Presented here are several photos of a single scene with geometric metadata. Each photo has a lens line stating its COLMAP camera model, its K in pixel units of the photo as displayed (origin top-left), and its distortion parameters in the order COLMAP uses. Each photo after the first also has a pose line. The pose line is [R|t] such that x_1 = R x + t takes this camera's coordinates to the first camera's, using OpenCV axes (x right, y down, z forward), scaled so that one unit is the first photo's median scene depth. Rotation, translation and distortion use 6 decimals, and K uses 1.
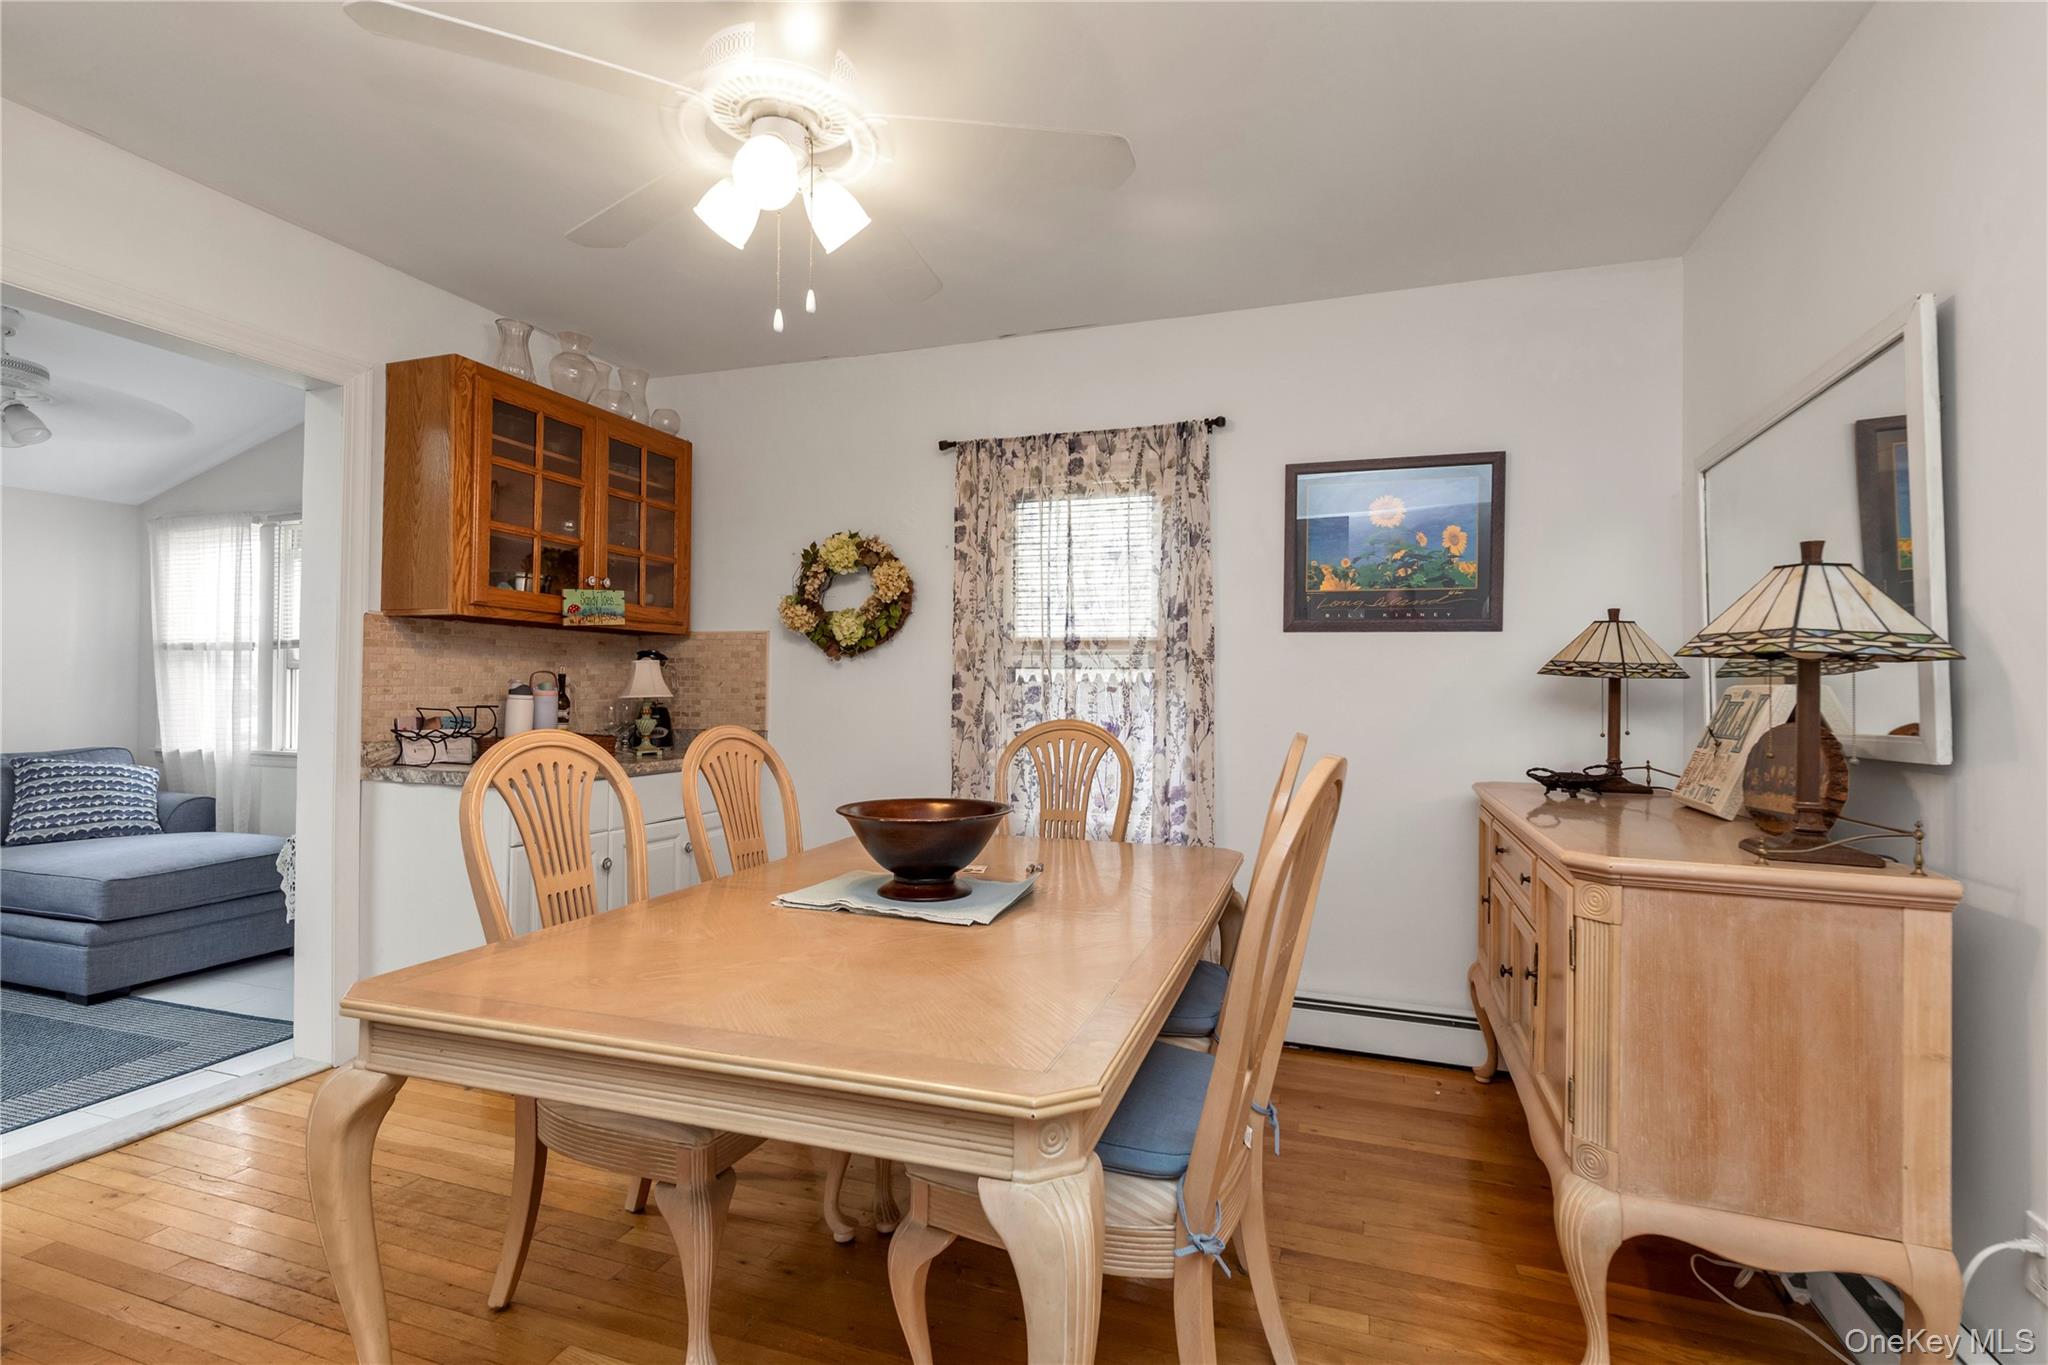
lens RADIAL K [[963.4, 0, 1025.3], [0, 963.4, 675.0], [0, 0, 1]] dist [-0.001626, 0.001556]
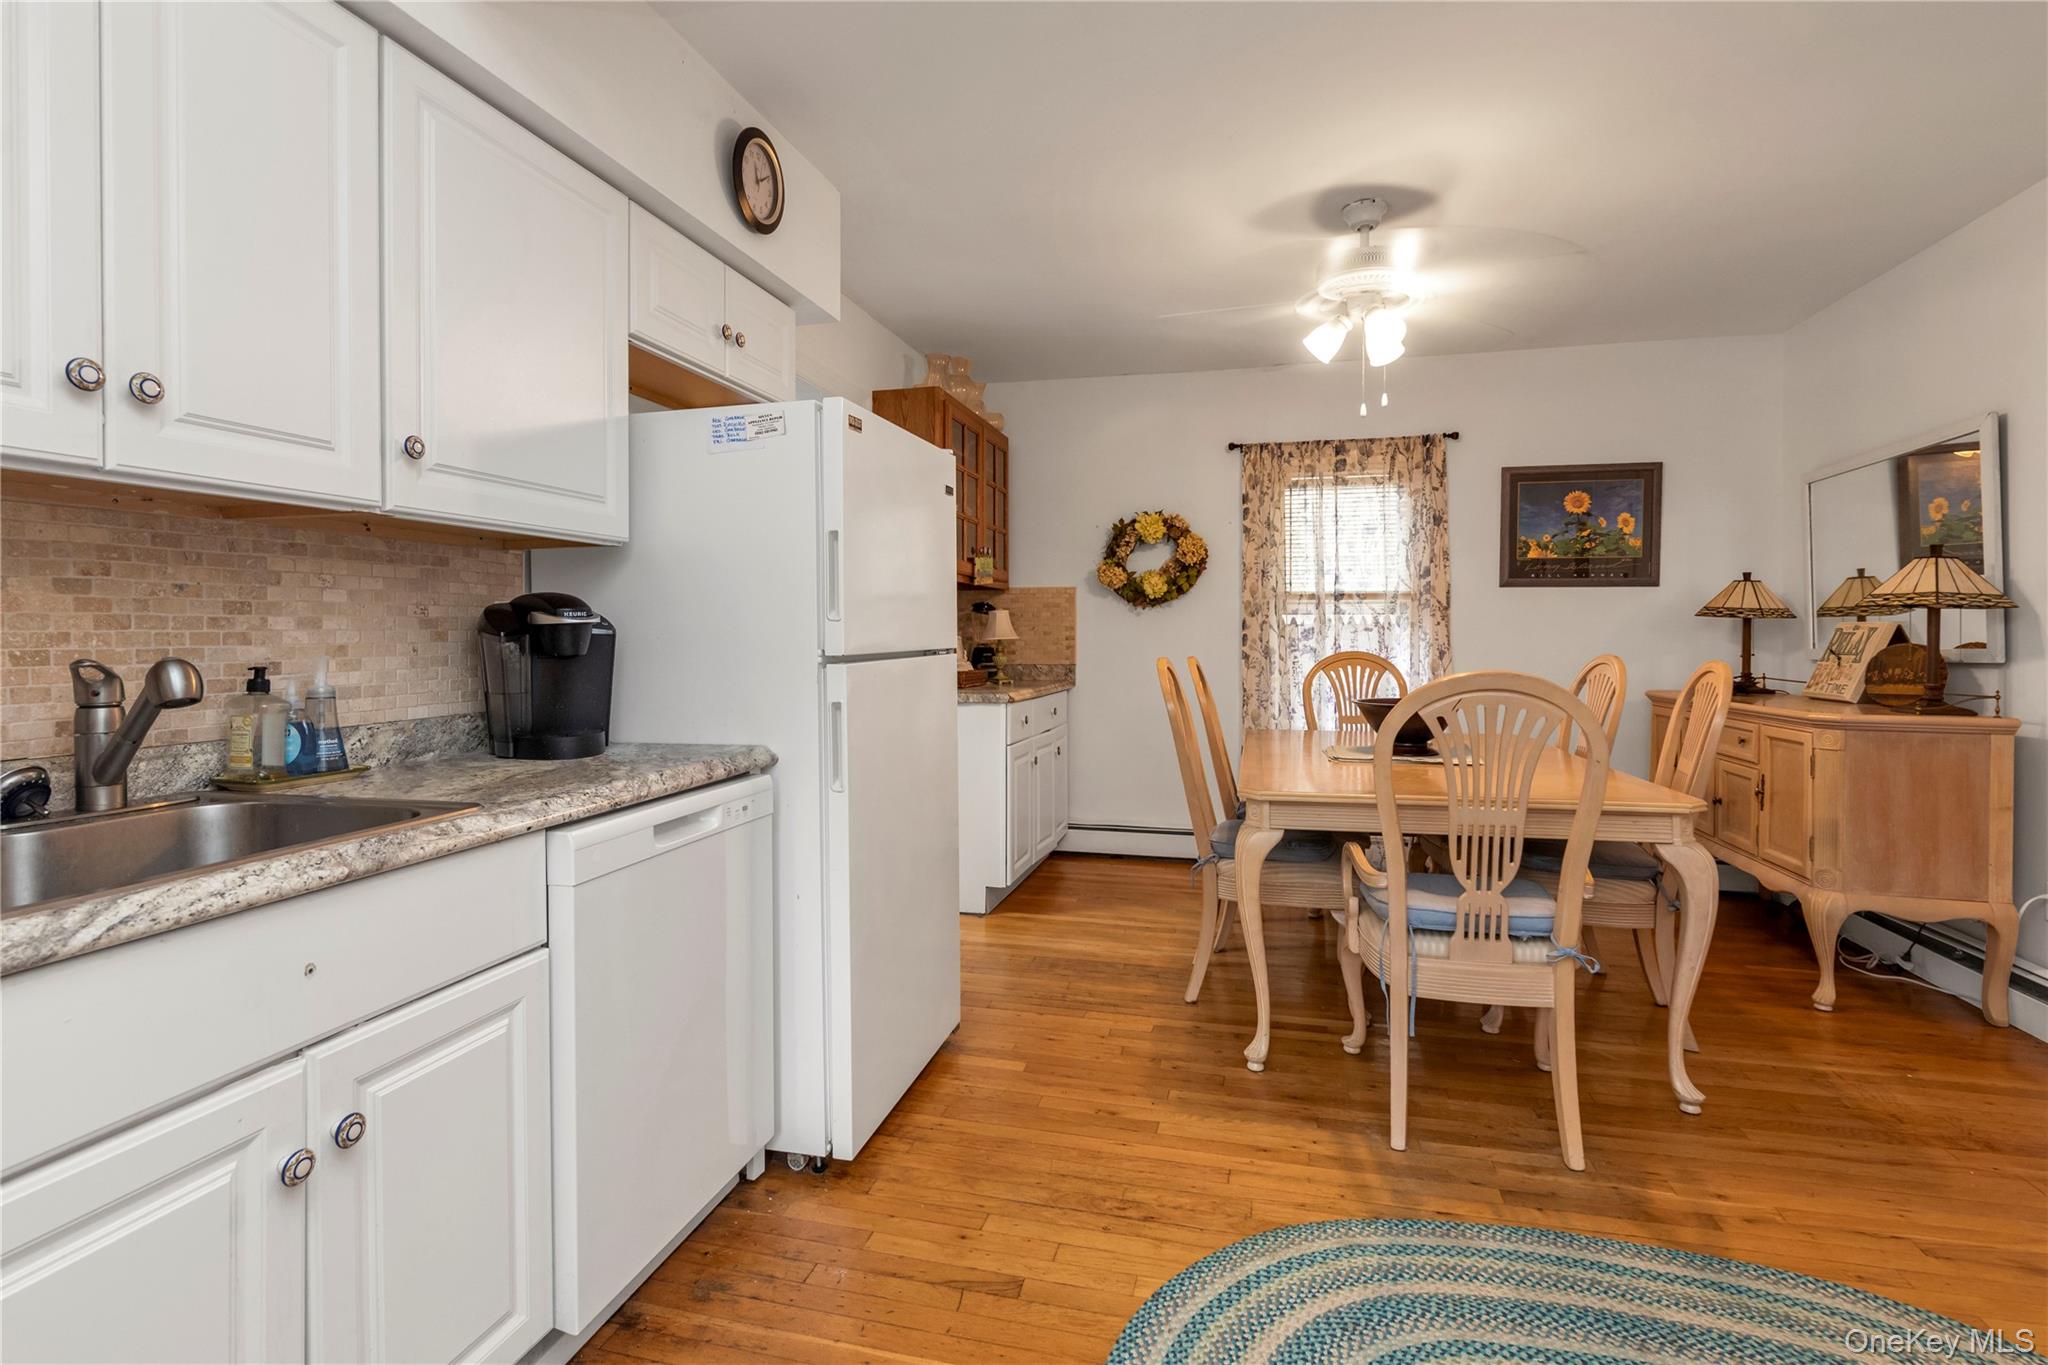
lens RADIAL K [[979.6, 0, 1030.3], [0, 979.6, 638.5], [0, 0, 1]] dist [-0.002065, -0.001169]
pose [[0.996102, -0.010204, 0.087619, -0.514188], [0.008424, 0.999751, 0.020653, -0.004887], [-0.087808, -0.019834, 0.995940, -0.342953]]
